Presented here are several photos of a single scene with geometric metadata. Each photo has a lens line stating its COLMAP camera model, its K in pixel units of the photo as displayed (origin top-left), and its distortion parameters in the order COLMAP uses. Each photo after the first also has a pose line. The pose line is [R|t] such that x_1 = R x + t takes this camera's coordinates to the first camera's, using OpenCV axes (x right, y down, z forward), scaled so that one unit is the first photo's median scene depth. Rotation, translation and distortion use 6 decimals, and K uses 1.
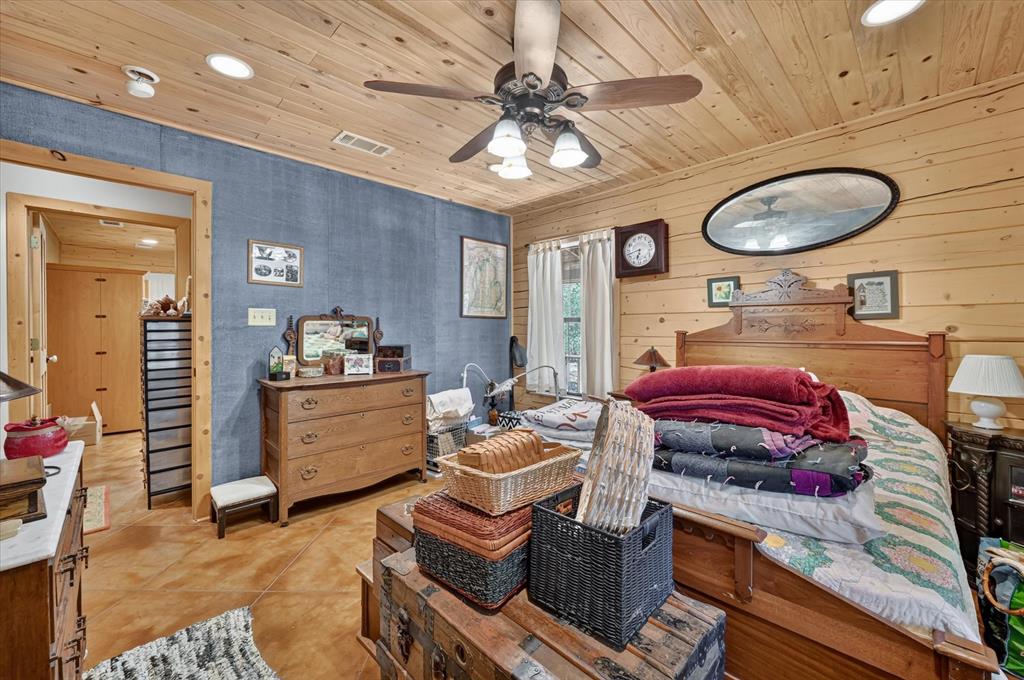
lens RADIAL K [[402.6, 0, 511.7], [0, 402.6, 332.8], [0, 0, 1]] dist [-0.002348, 0.000130]
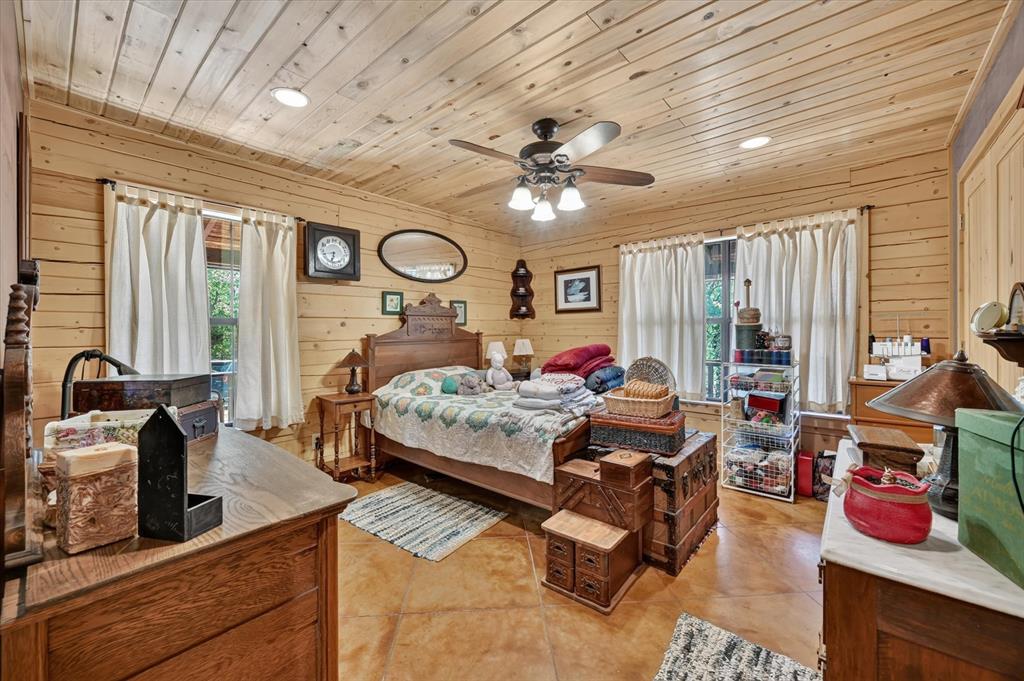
lens RADIAL K [[402.6, 0, 511.7], [0, 402.6, 333.3], [0, 0, 1]] dist [-0.002348, 0.000130]
pose [[-0.083120, -0.009391, 0.996495, -0.741207], [0.019712, 0.999744, 0.011066, -0.011341], [-0.996345, 0.020563, -0.082914, 0.686940]]
